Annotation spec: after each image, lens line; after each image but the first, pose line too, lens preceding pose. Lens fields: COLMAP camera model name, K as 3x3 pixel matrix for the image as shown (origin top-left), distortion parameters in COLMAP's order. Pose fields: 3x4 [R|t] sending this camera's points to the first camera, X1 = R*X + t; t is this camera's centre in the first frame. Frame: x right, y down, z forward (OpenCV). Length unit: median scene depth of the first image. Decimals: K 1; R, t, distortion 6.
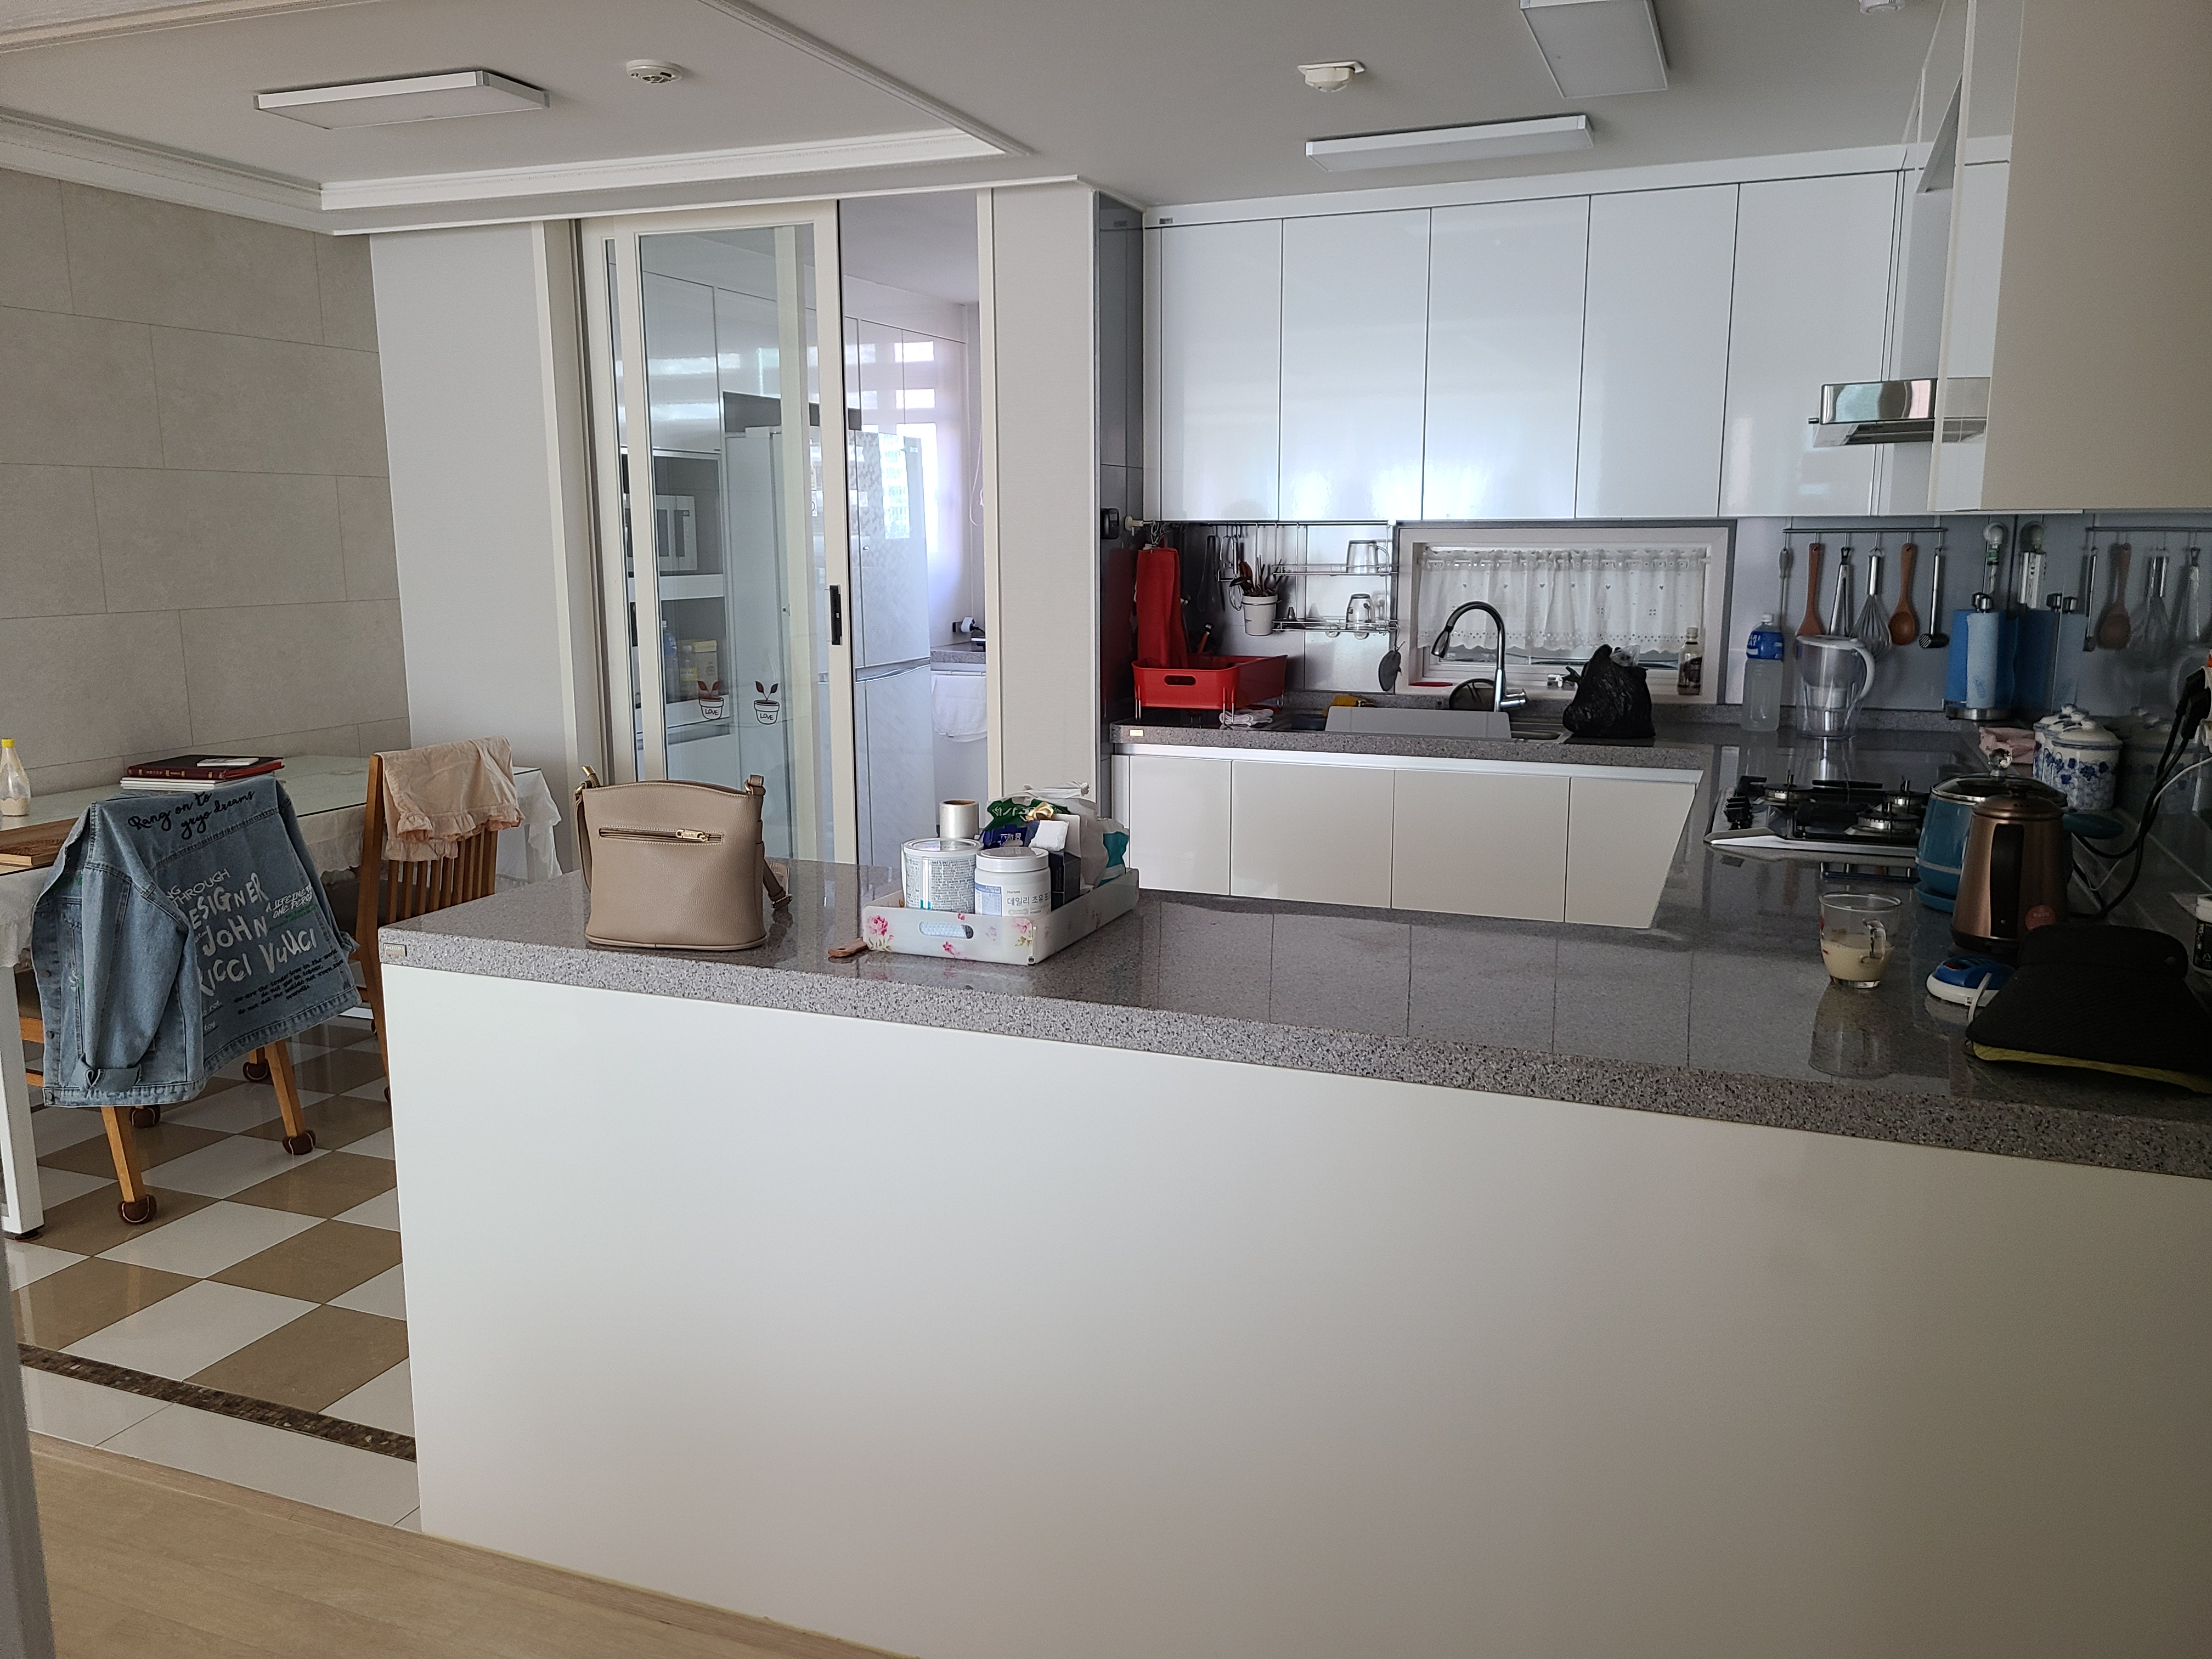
lens RADIAL K [[1696.3, 0, 1110.4], [0, 1696.3, 830.9], [0, 0, 1]] dist [0.003202, 0.000081]
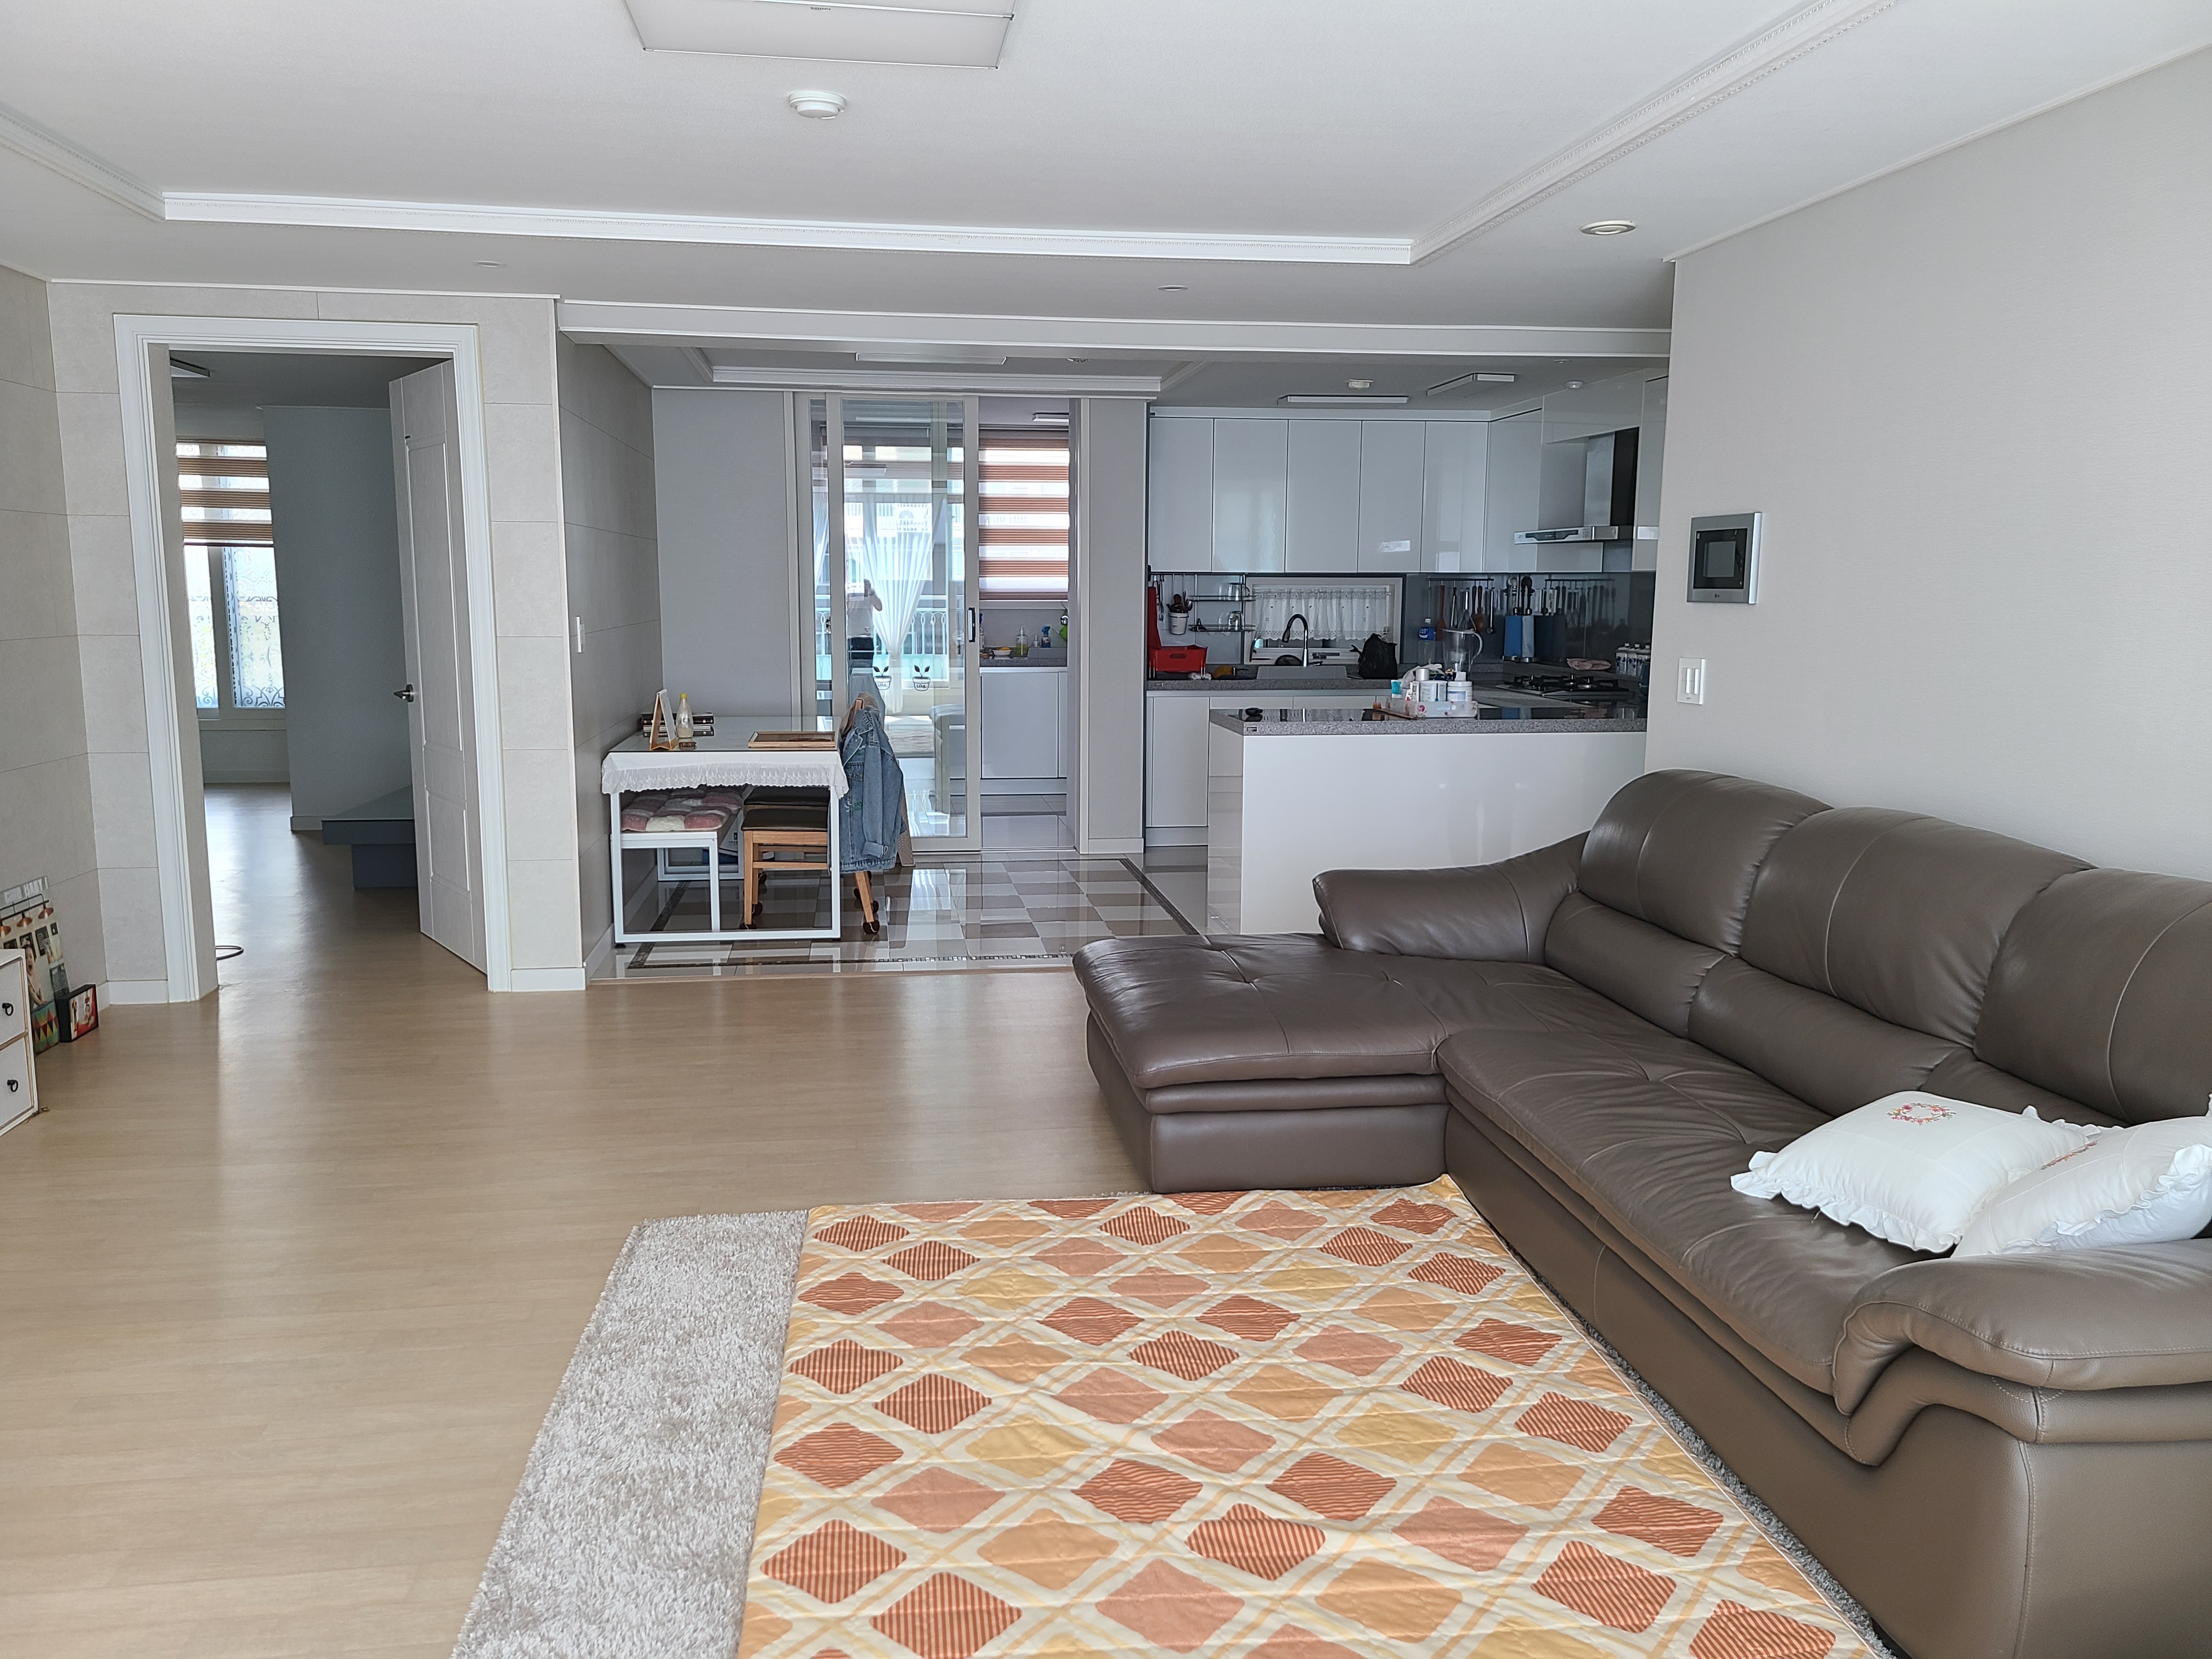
lens RADIAL K [[1696.3, 0, 1100.0], [0, 1696.3, 830.2], [0, 0, 1]] dist [0.003202, 0.000081]
pose [[0.879380, -0.066261, 0.471487, -0.961755], [0.077990, 0.996940, -0.005355, 0.111946], [-0.469689, 0.041480, 0.881857, -0.648836]]
